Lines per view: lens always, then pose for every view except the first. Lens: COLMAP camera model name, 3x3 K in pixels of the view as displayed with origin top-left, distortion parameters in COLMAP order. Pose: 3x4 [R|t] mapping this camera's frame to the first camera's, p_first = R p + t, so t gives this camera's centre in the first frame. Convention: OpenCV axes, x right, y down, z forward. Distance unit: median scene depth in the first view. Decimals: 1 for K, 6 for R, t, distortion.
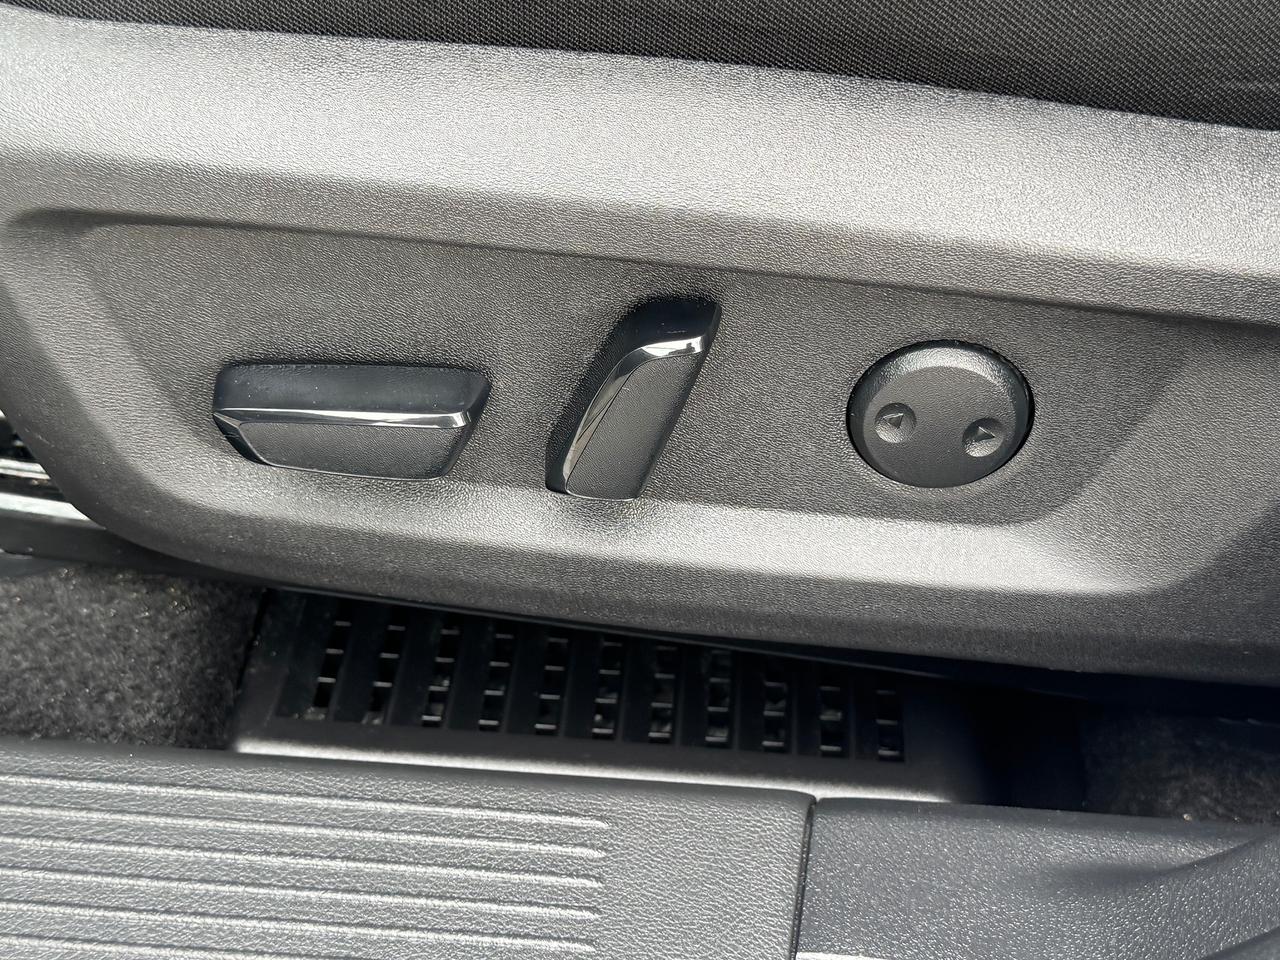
lens RADIAL K [[1756.1, 0, 640.0], [0, 1756.1, 480.0], [0, 0, 1]] dist [0.017843, 0.029453]
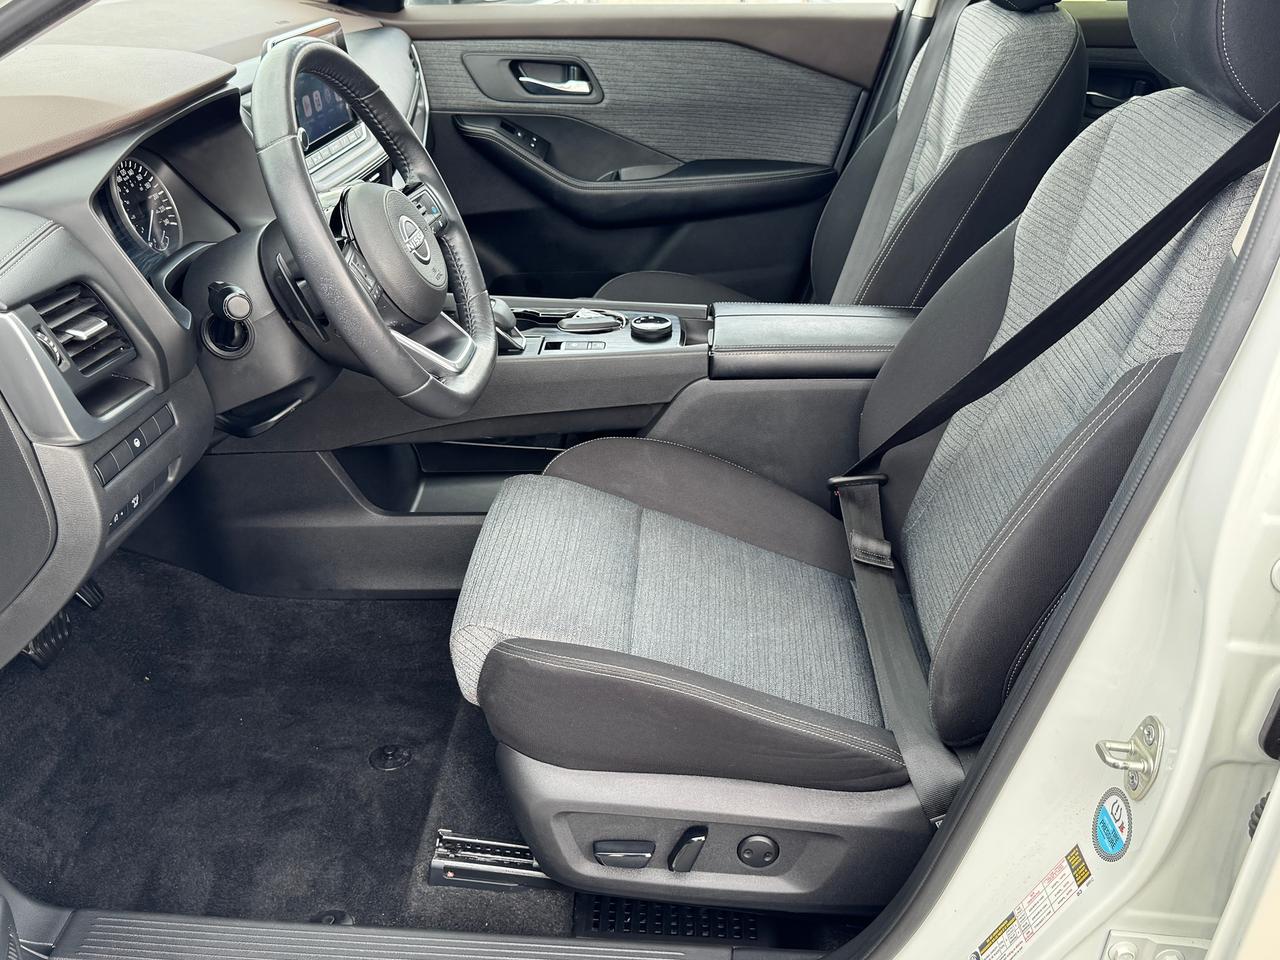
lens RADIAL K [[1261.9, 0, 640.0], [0, 1261.9, 480.0], [0, 0, 1]] dist [0.007568, -0.013169]
pose [[0.999519, -0.006139, 0.030396, -0.204998], [0.013037, 0.972559, -0.232292, -0.201837], [-0.028136, 0.232576, 0.972171, -2.183061]]
